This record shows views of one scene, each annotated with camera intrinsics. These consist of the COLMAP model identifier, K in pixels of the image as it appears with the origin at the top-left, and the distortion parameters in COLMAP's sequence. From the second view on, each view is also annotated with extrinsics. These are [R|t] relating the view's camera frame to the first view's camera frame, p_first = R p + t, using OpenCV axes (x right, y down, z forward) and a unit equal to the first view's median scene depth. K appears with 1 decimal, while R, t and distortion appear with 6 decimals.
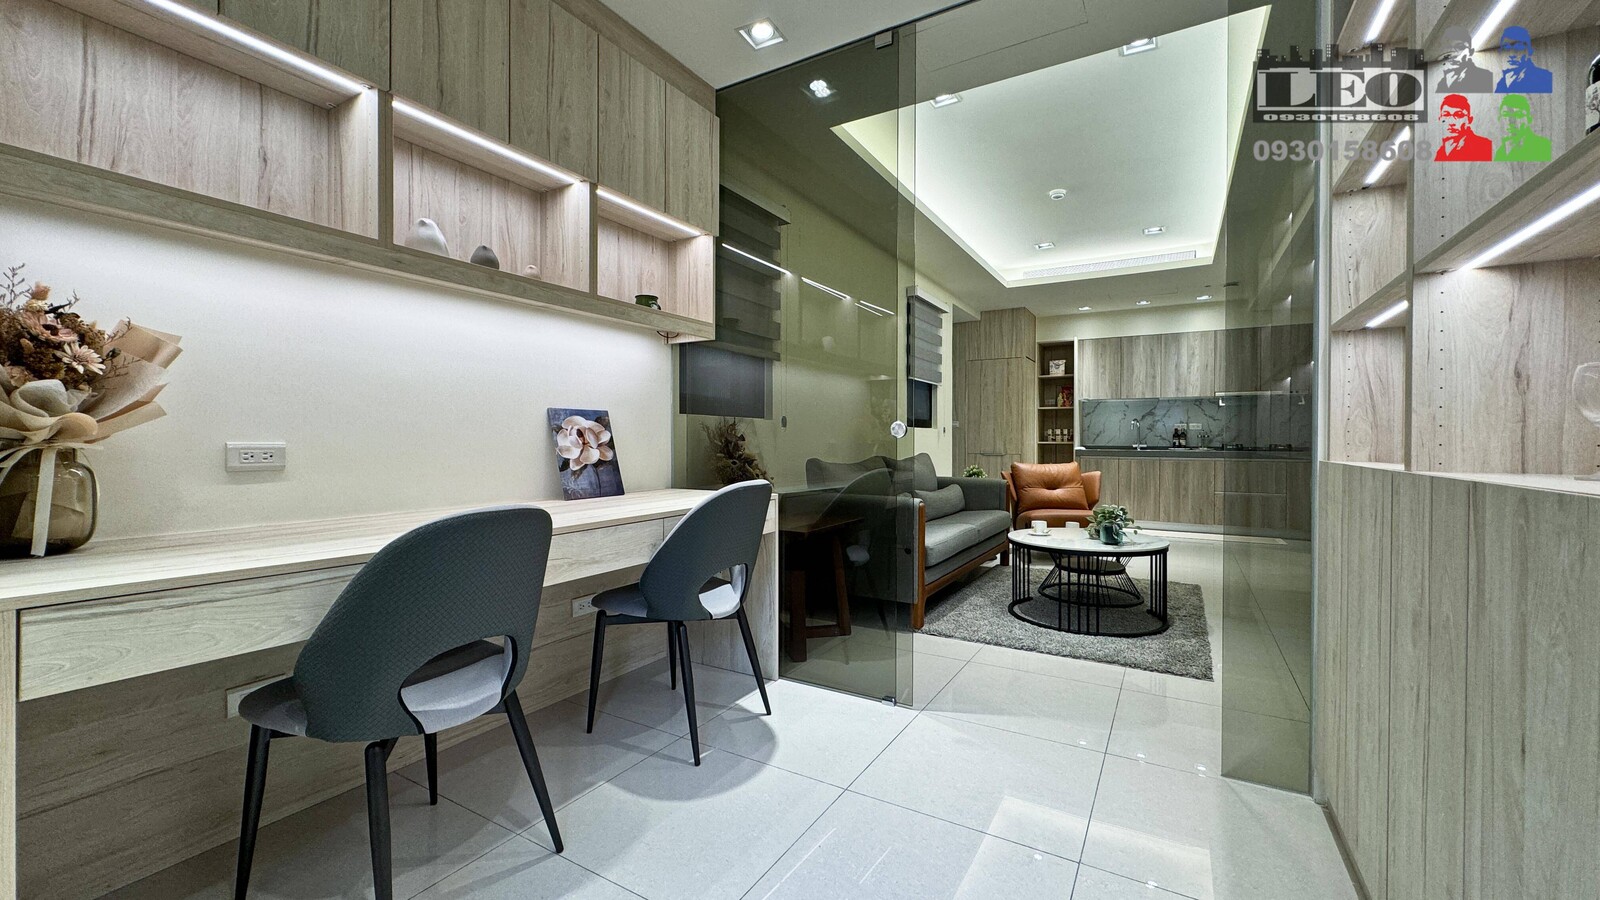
lens RADIAL K [[640.8, 0, 800.3], [0, 640.8, 443.8], [0, 0, 1]] dist [-0.001034, 0.000984]
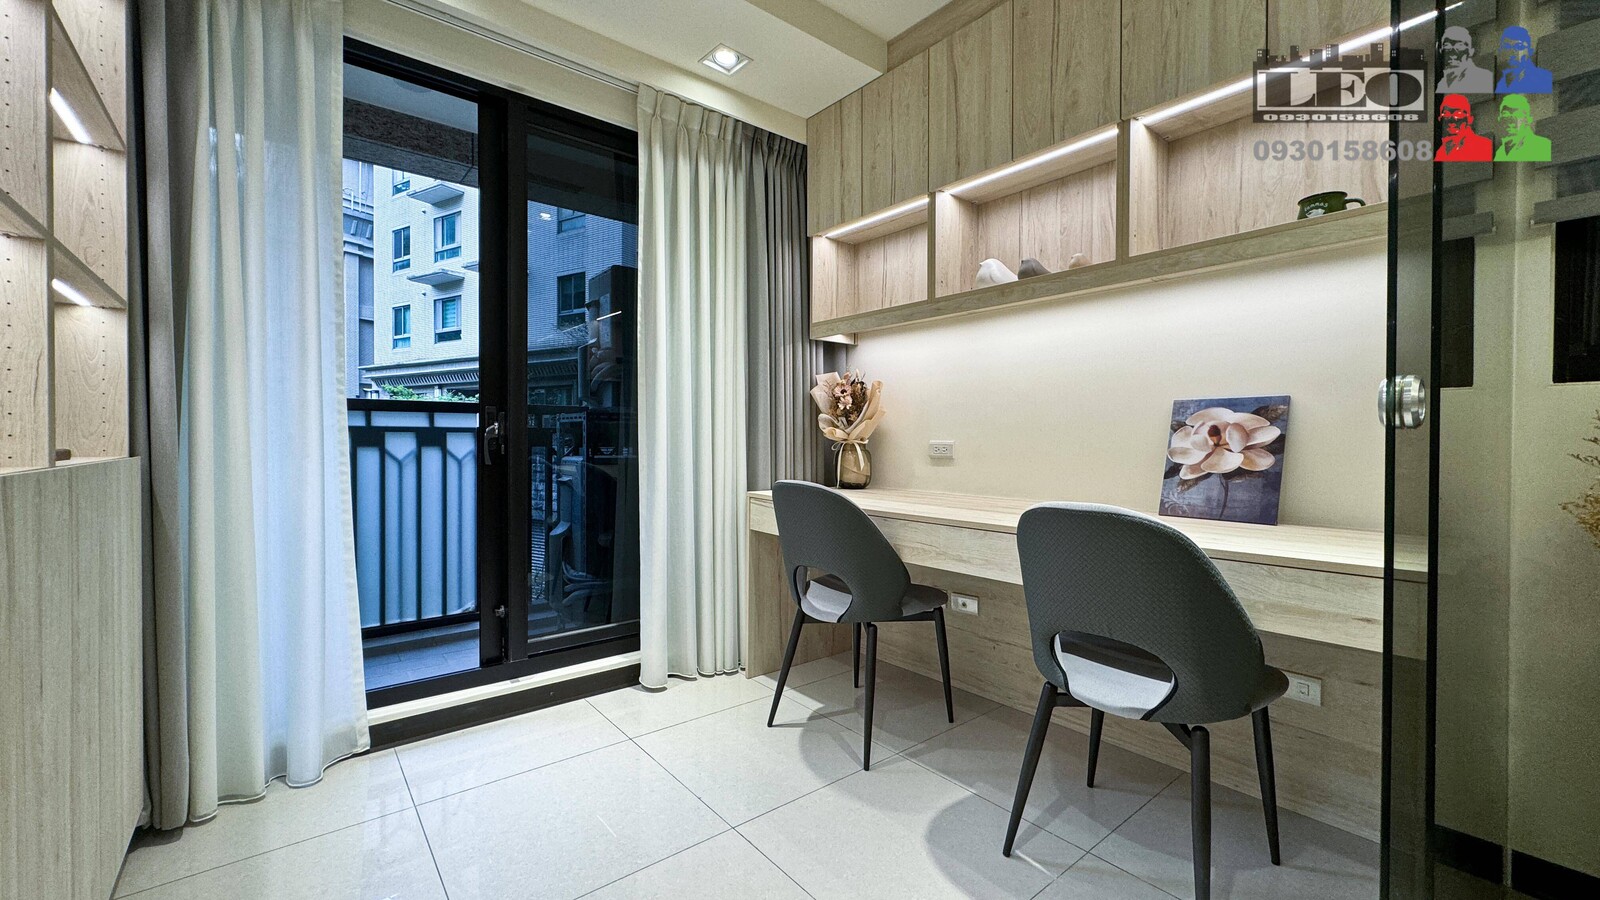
lens RADIAL K [[640.8, 0, 809.0], [0, 640.8, 445.7], [0, 0, 1]] dist [-0.001034, 0.000984]
pose [[-0.332233, 0.007546, -0.943167, 0.180787], [-0.009911, 0.999885, 0.011491, -0.001197], [0.943145, 0.013165, -0.332120, 0.283521]]
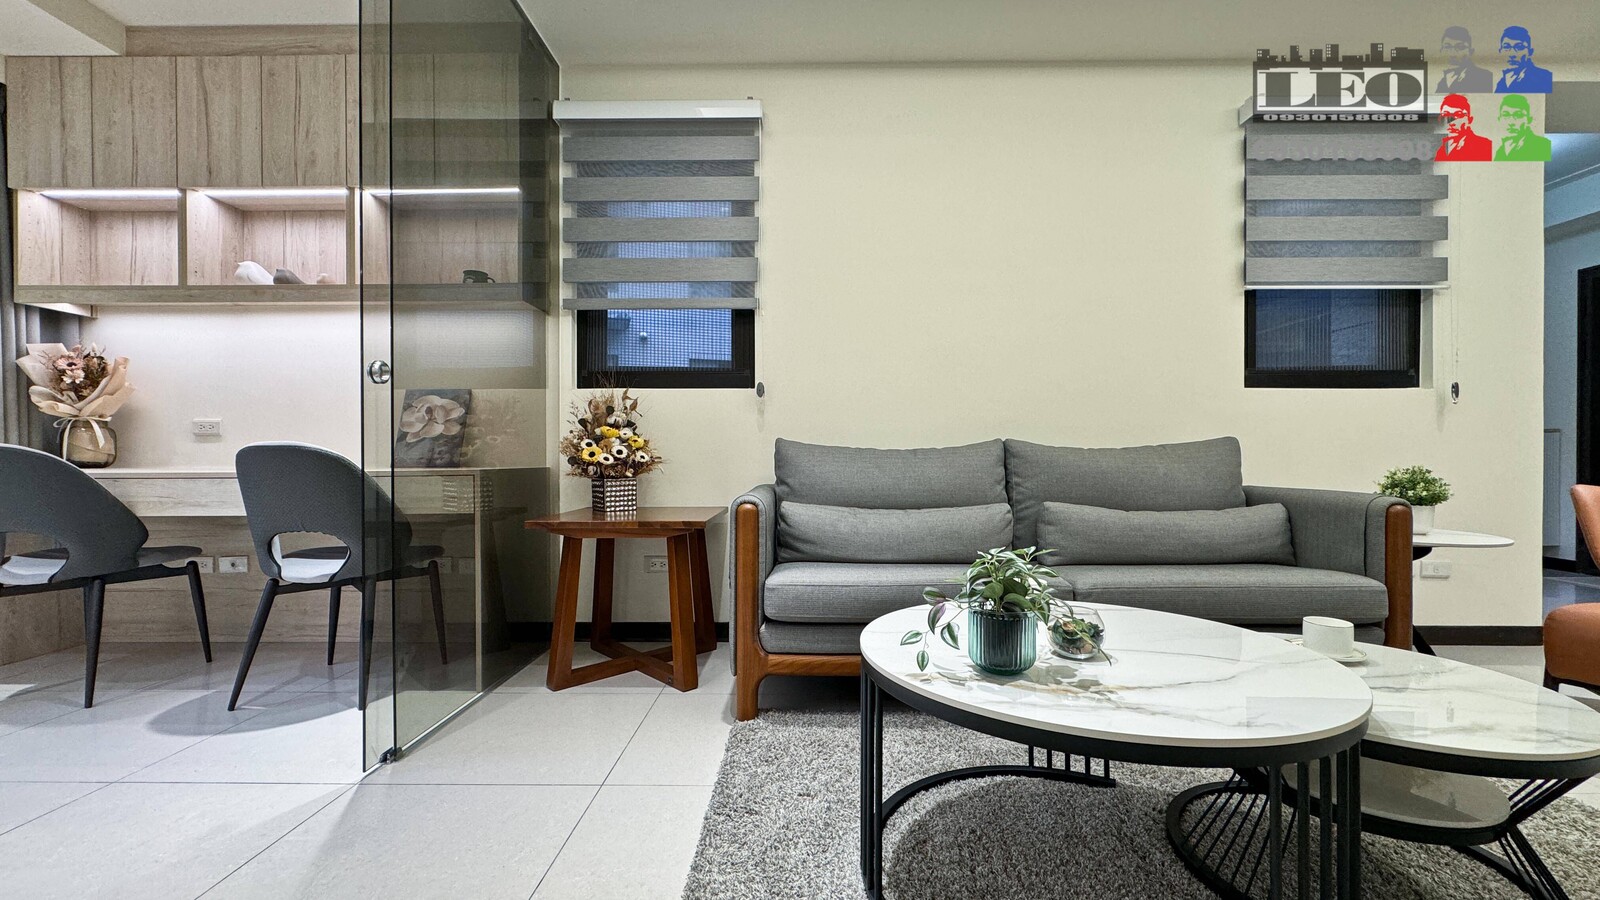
lens RADIAL K [[640.8, 0, 807.4], [0, 640.8, 461.0], [0, 0, 1]] dist [-0.001034, 0.000984]
pose [[0.496433, 0.001692, -0.868074, 0.338502], [-0.002762, 0.999996, 0.000370, 0.024667], [0.868071, 0.002214, 0.496435, 0.359333]]
